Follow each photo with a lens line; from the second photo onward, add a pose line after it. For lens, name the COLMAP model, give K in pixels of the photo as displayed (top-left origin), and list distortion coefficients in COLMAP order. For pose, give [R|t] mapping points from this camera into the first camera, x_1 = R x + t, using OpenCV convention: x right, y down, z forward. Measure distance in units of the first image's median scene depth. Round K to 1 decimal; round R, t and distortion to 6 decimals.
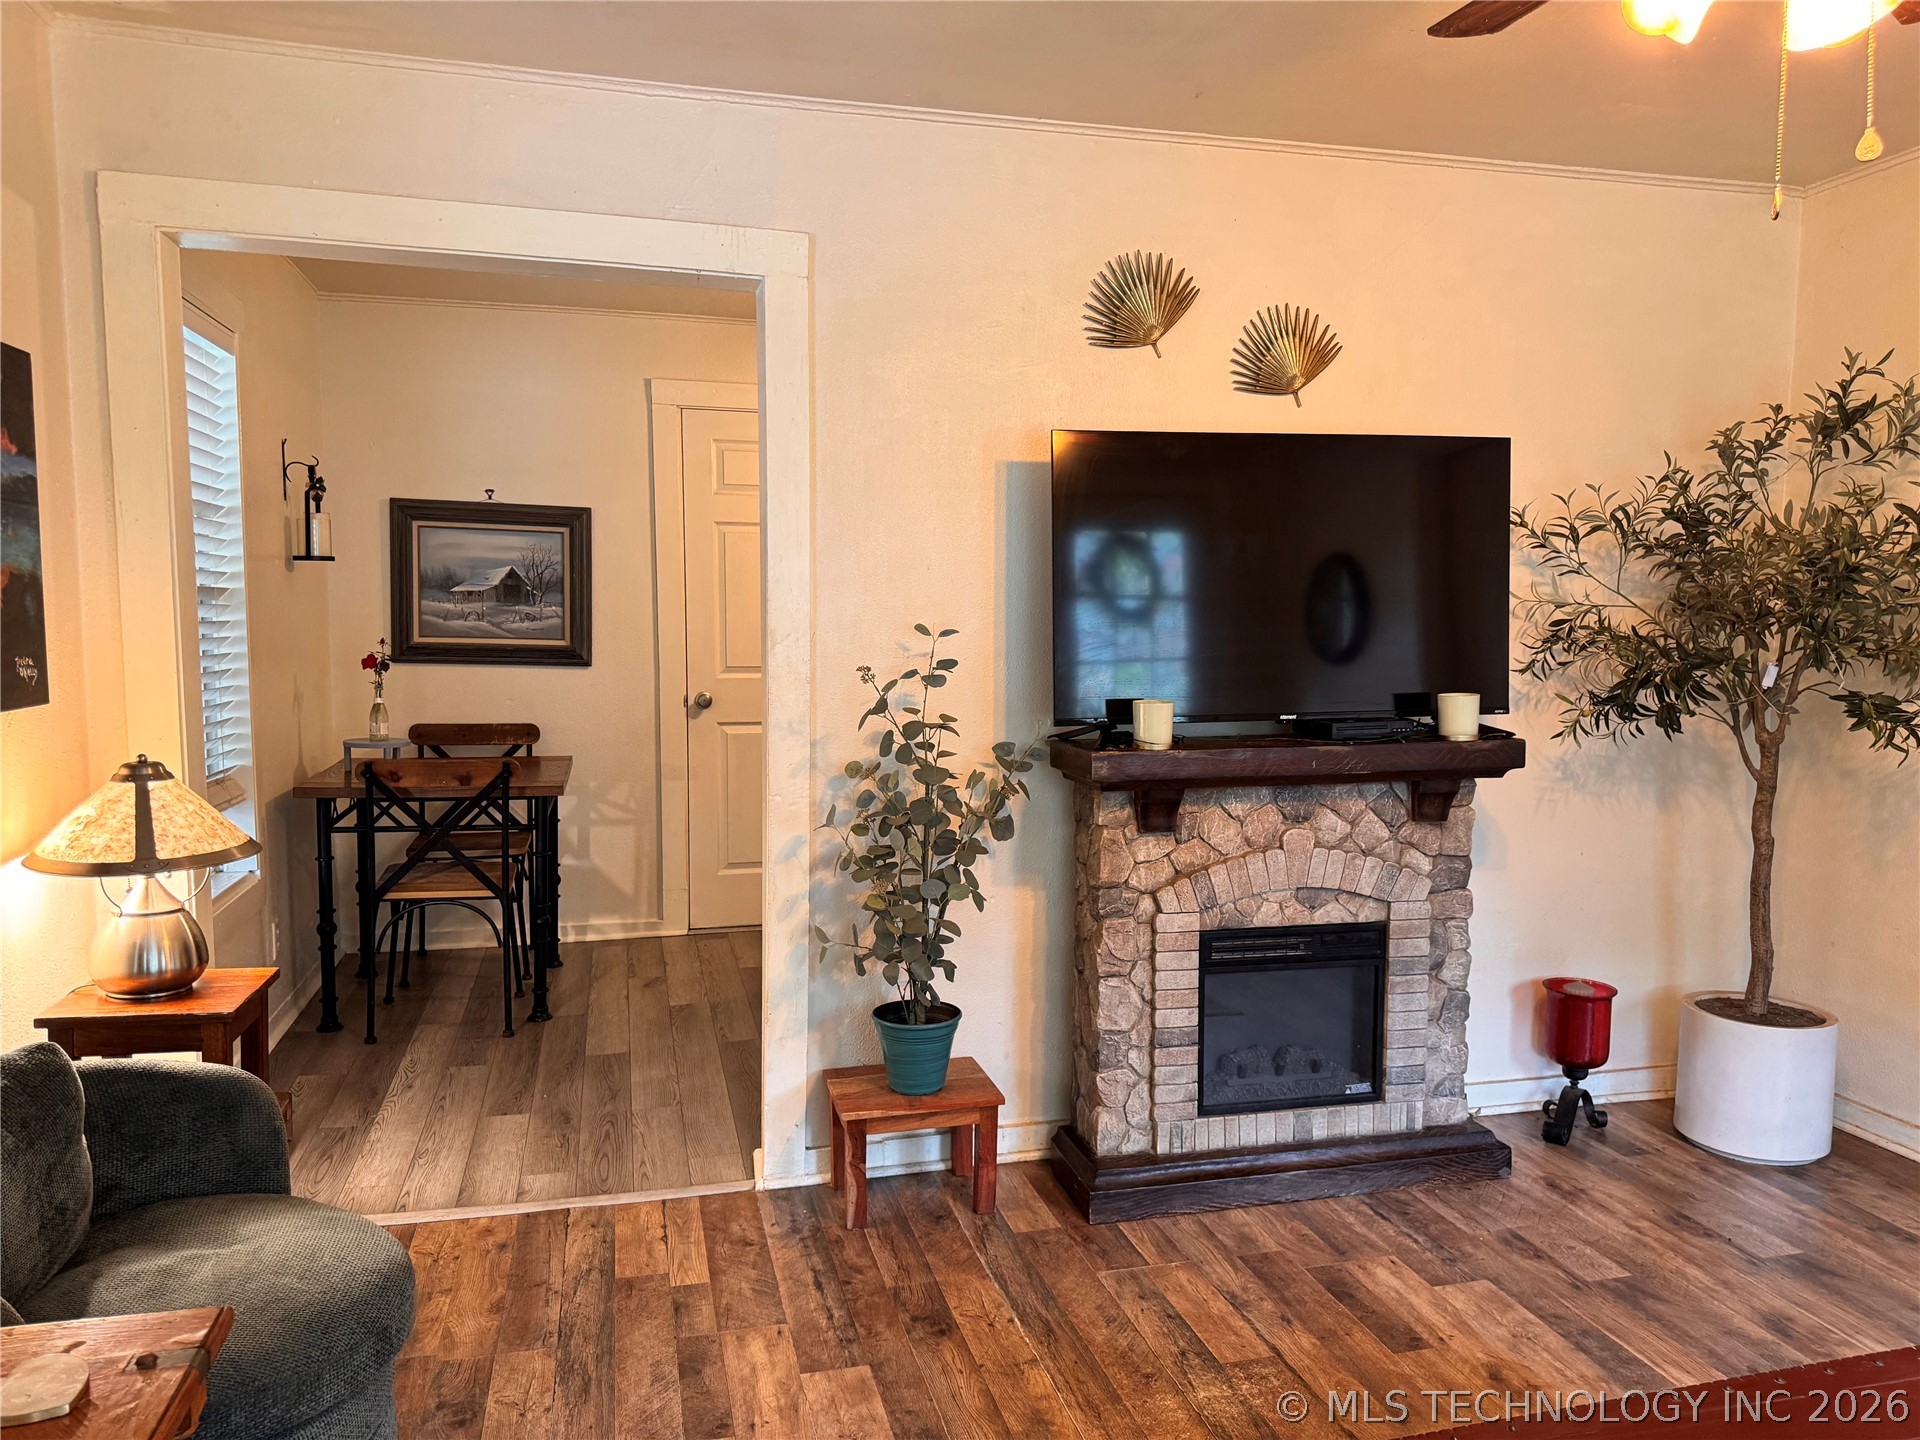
lens RADIAL K [[1367.1, 0, 973.2], [0, 1367.1, 717.3], [0, 0, 1]] dist [0.057721, -0.070524]
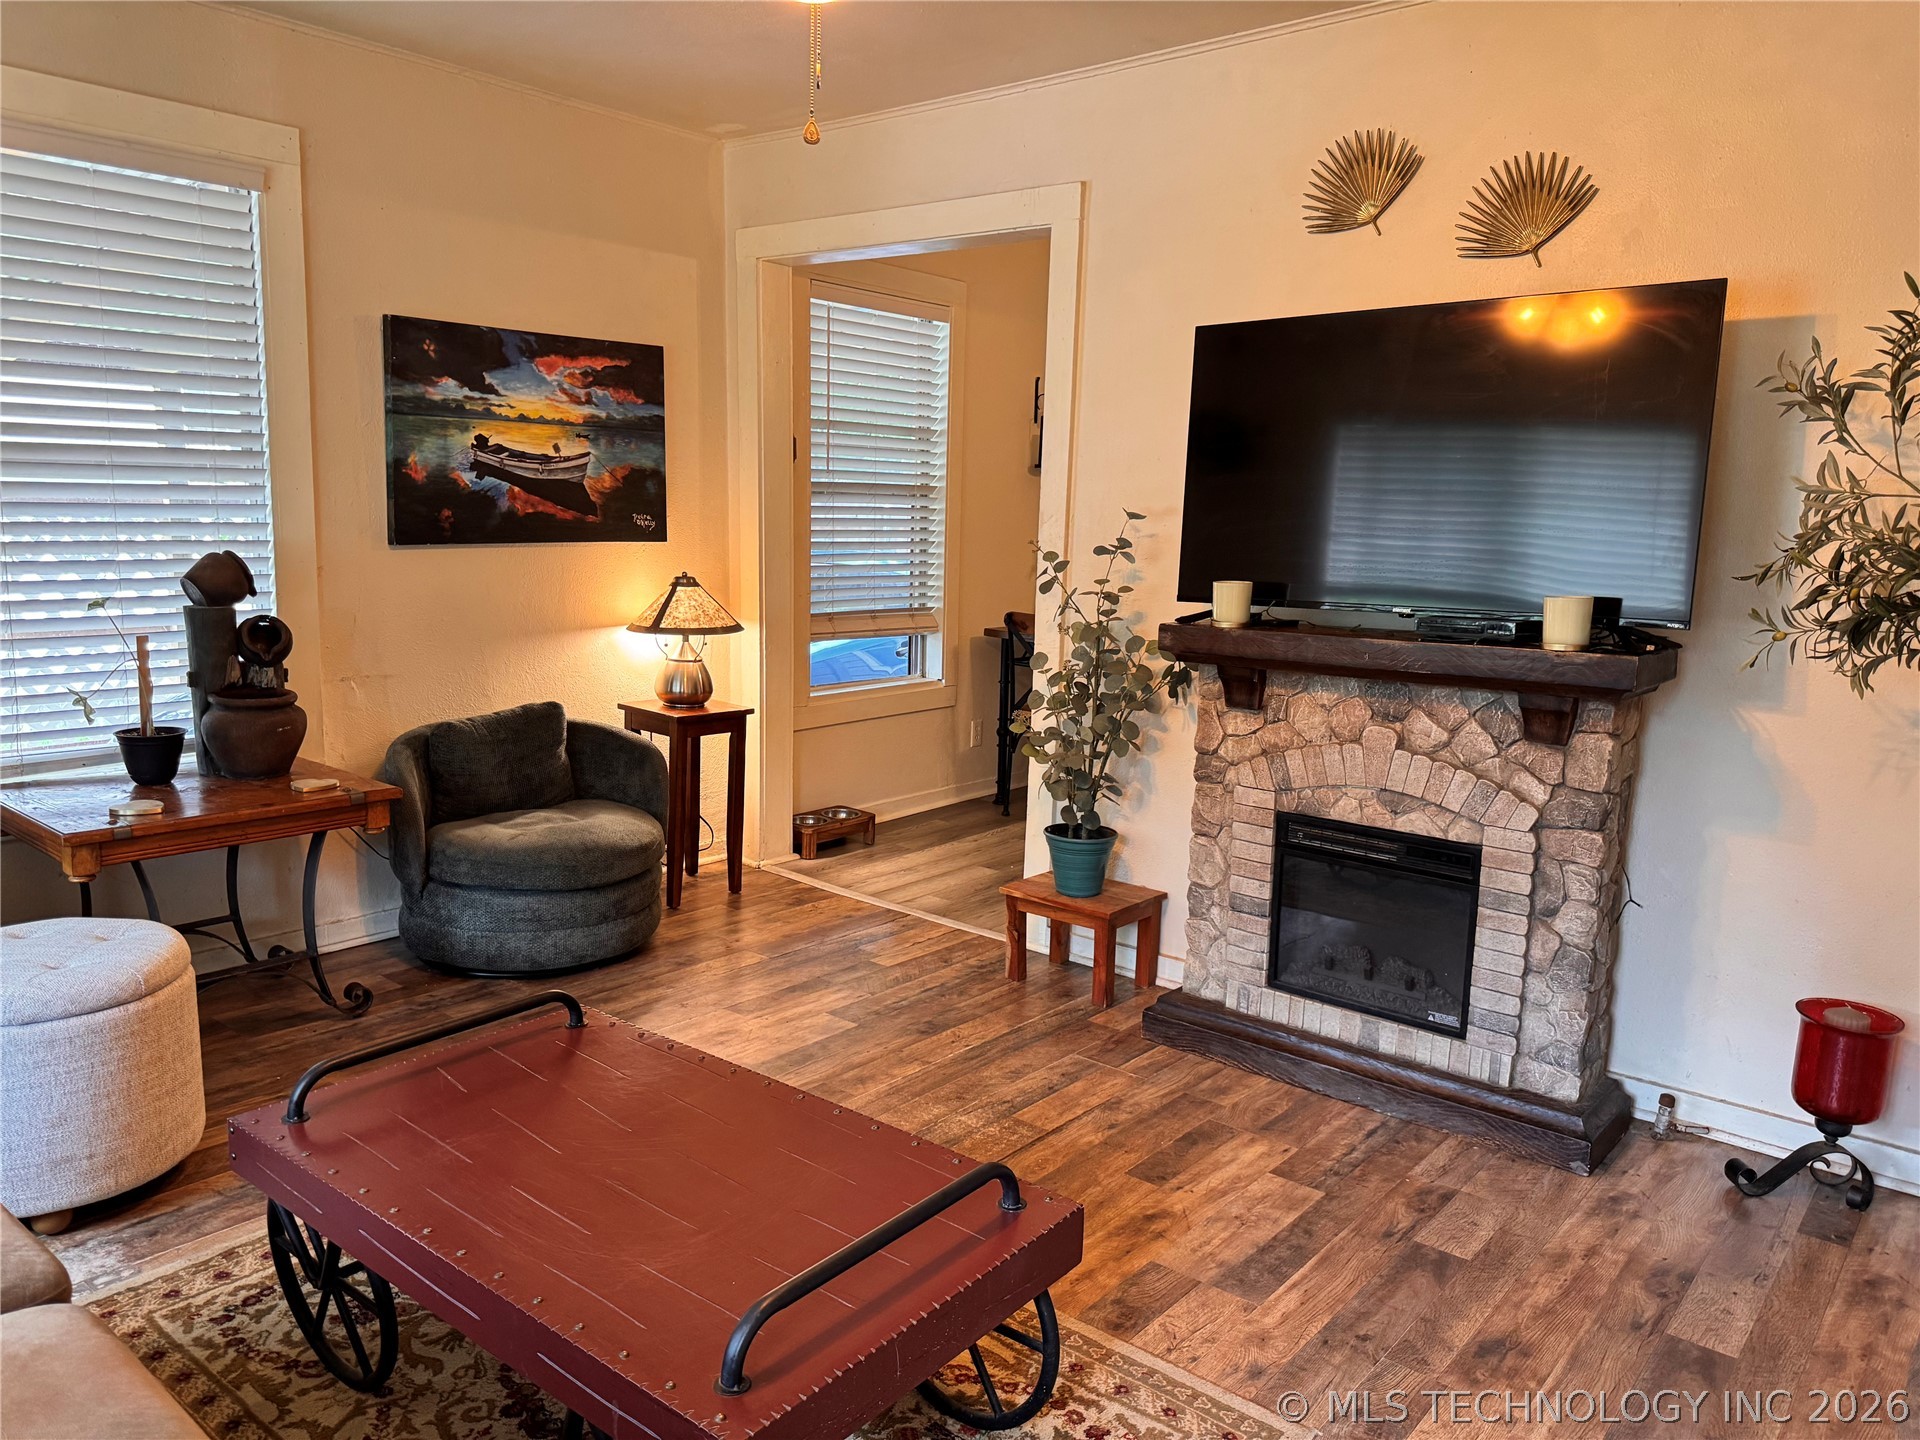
lens RADIAL K [[1367.1, 0, 955.4], [0, 1367.1, 720.0], [0, 0, 1]] dist [0.057721, -0.070524]
pose [[0.577901, 0.134141, -0.805007, 0.835773], [-0.085804, 0.990919, 0.103523, 0.002732], [0.811584, 0.009247, 0.584163, 0.197180]]
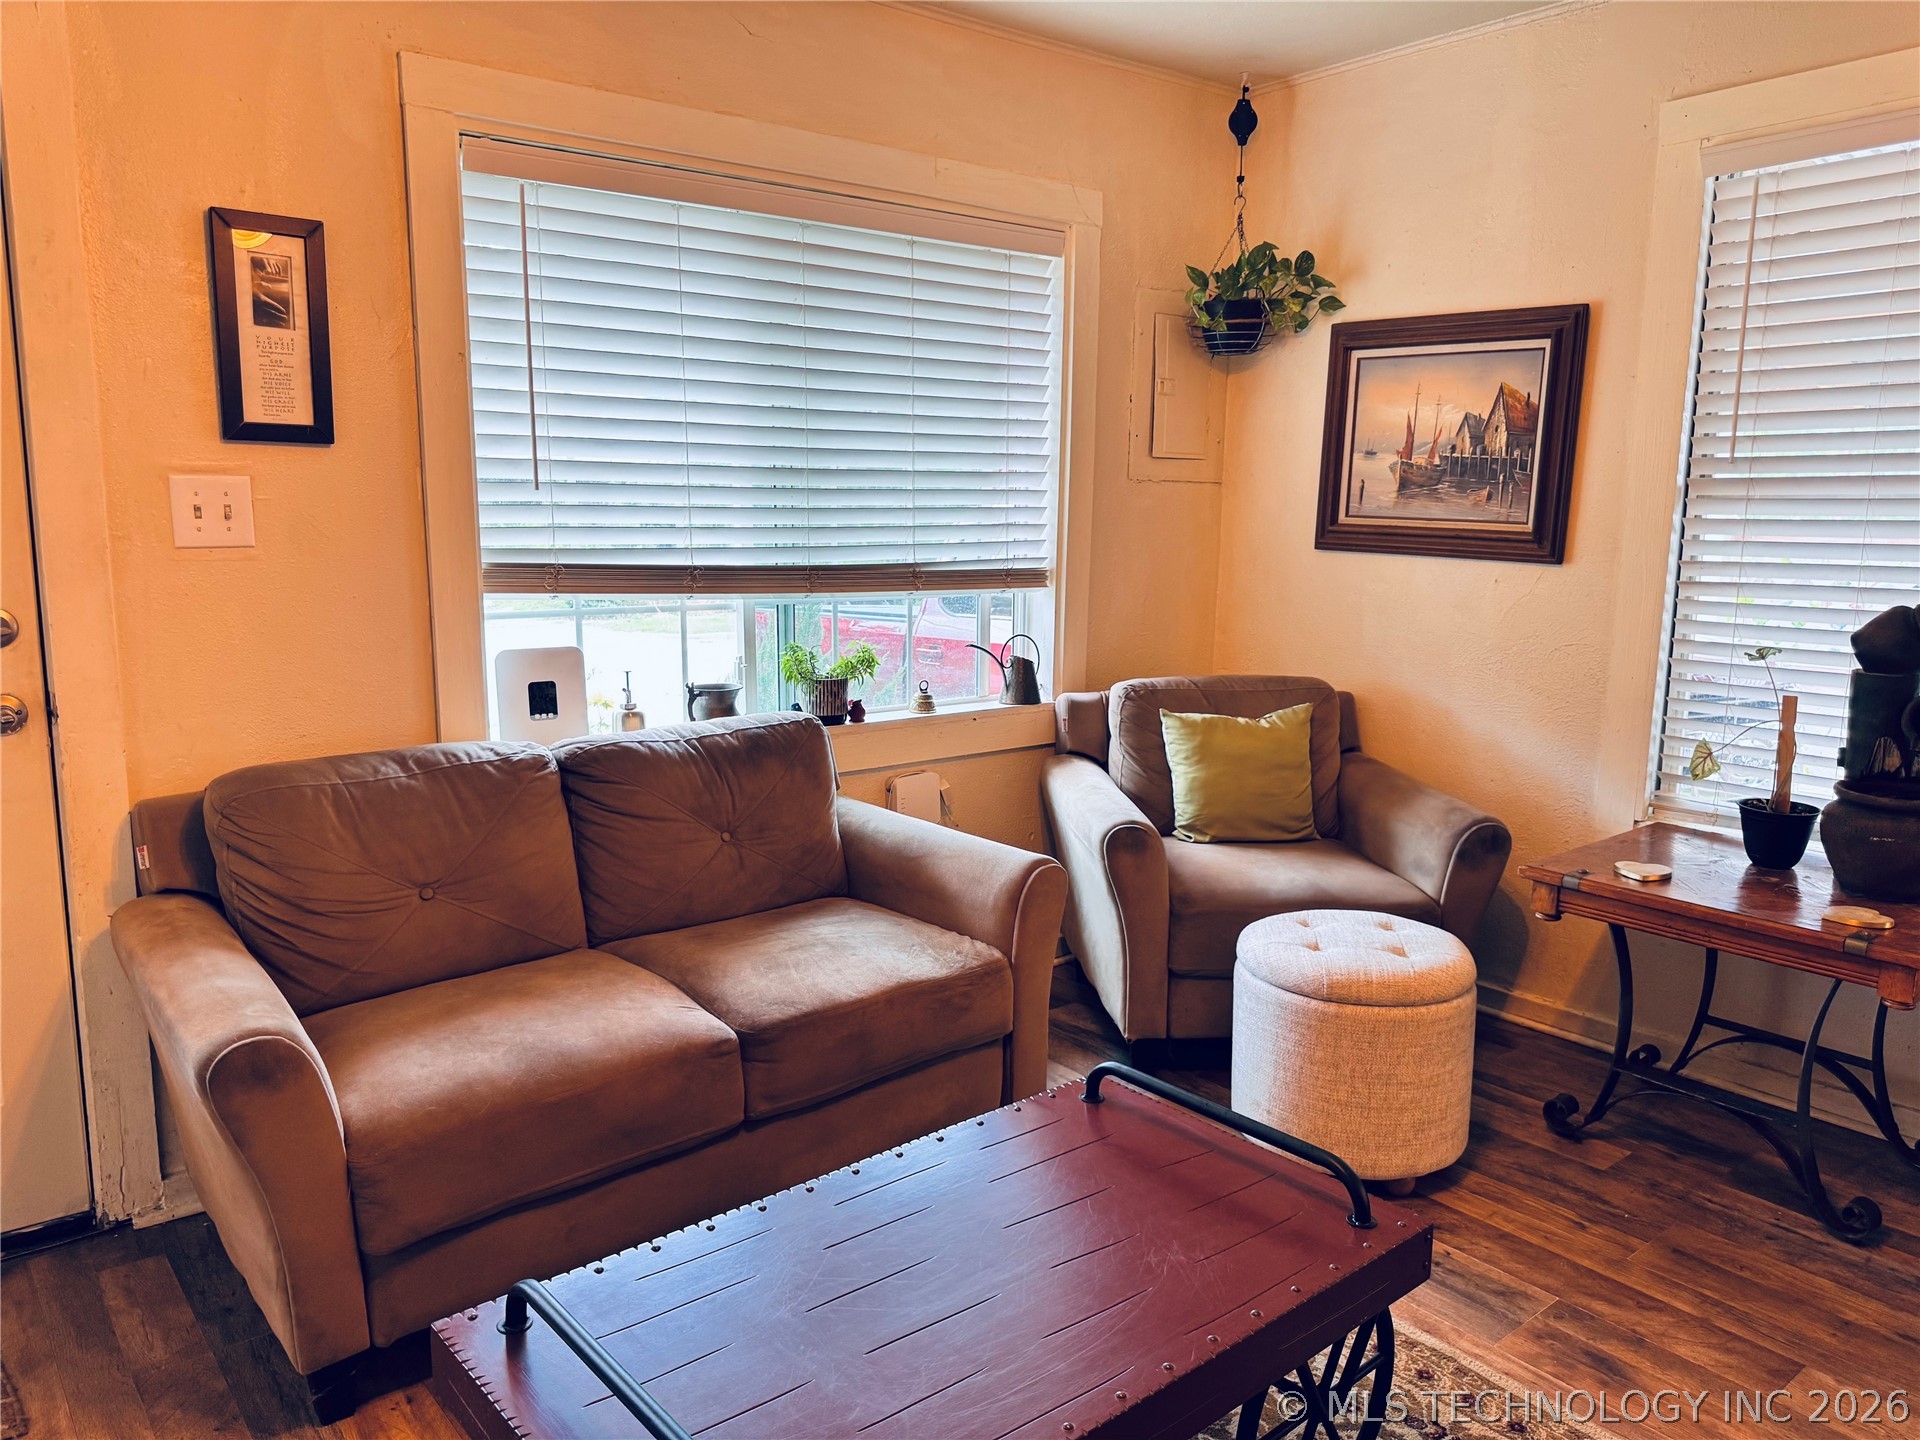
lens RADIAL K [[1367.1, 0, 963.6], [0, 1367.1, 736.9], [0, 0, 1]] dist [0.057721, -0.070524]
pose [[-0.919439, 0.052516, -0.389709, 0.496812], [-0.045233, 0.970339, 0.237478, -0.060284], [0.390622, 0.235974, -0.889793, 0.883254]]
